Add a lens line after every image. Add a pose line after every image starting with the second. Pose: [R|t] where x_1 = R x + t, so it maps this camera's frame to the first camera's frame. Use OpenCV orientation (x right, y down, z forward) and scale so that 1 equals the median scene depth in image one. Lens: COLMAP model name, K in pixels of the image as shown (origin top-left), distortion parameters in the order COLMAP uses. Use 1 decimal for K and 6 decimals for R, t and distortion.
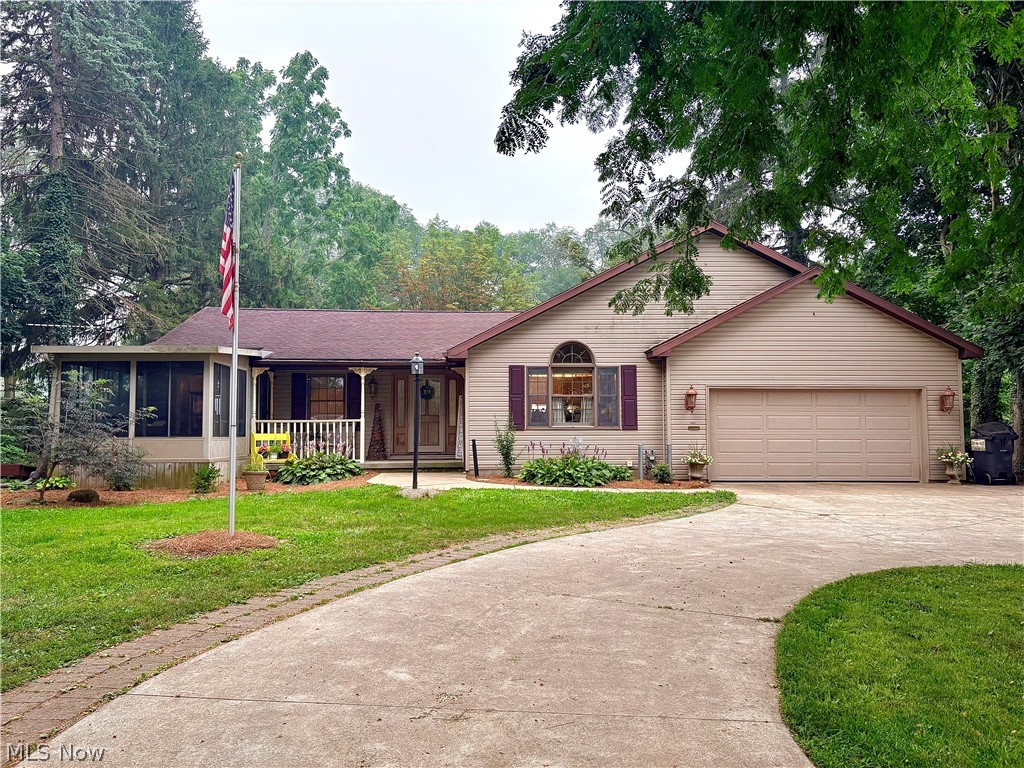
lens RADIAL K [[774.5, 0, 512.0], [0, 774.5, 384.0], [0, 0, 1]] dist [-0.004106, -0.004908]
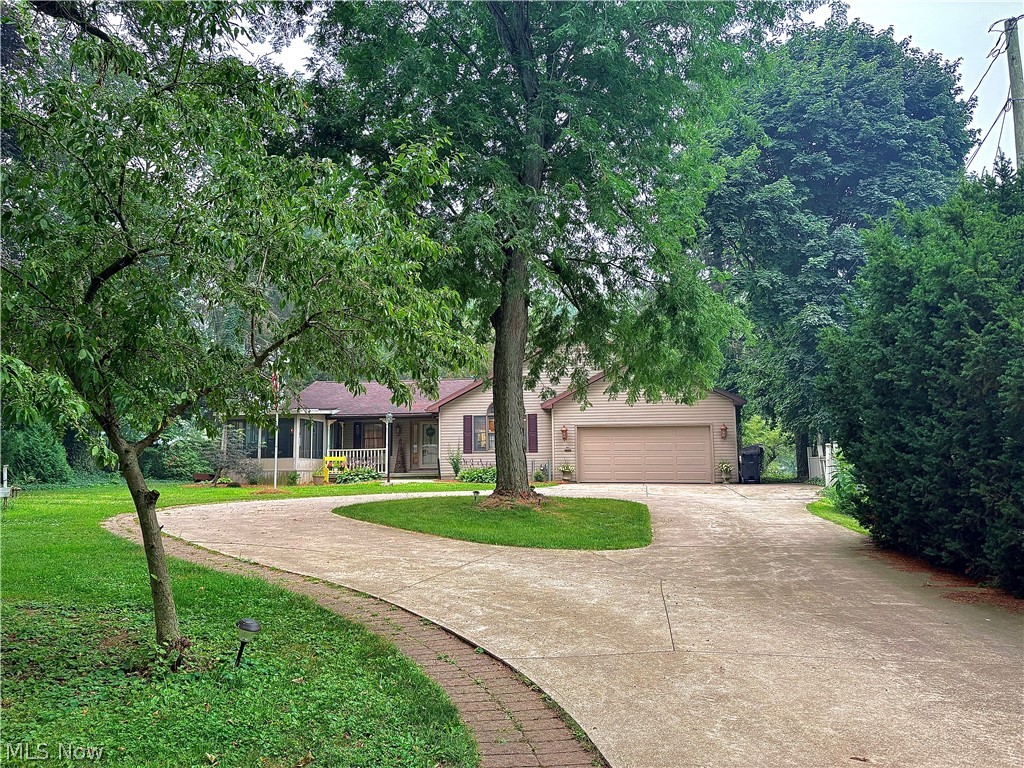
lens RADIAL K [[774.5, 0, 512.0], [0, 774.5, 384.0], [0, 0, 1]] dist [-0.004106, -0.004908]
pose [[0.972875, -0.032255, -0.229071, 0.487085], [0.022150, 0.998670, -0.046550, -0.011398], [0.230268, 0.040213, 0.972296, -0.636462]]
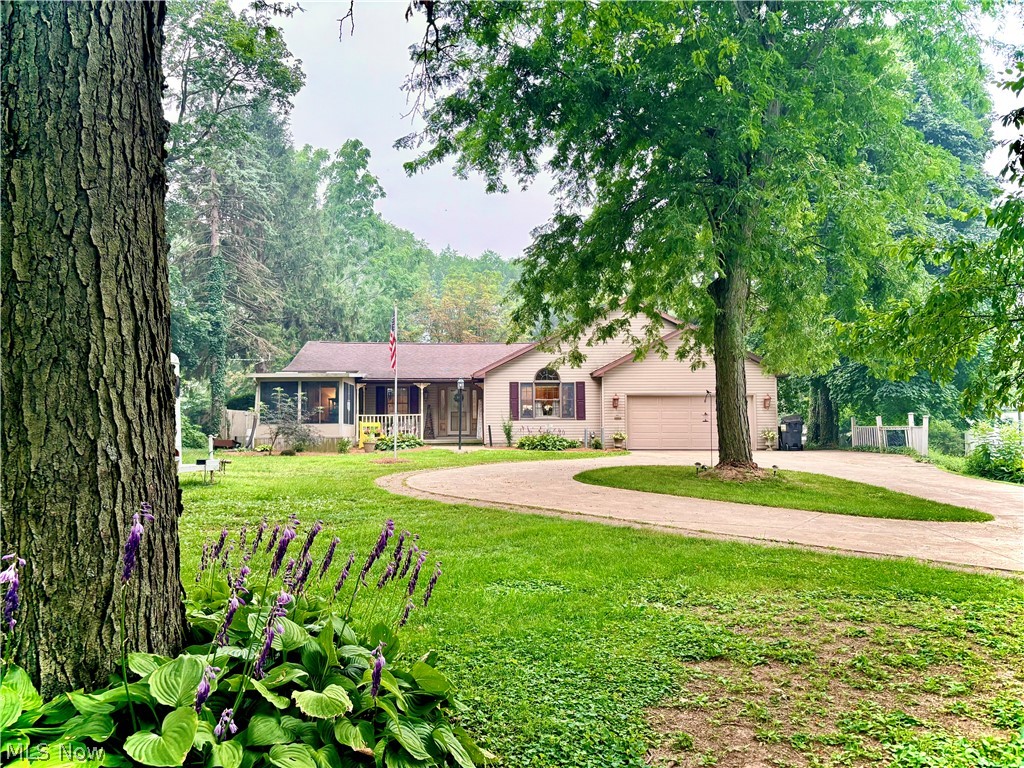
lens RADIAL K [[774.5, 0, 512.0], [0, 774.5, 384.0], [0, 0, 1]] dist [-0.004106, -0.004908]
pose [[0.999994, -0.003297, -0.000942, 0.003083], [0.003295, 0.999991, -0.002697, -0.014690], [0.000951, 0.002694, 0.999996, -0.681694]]
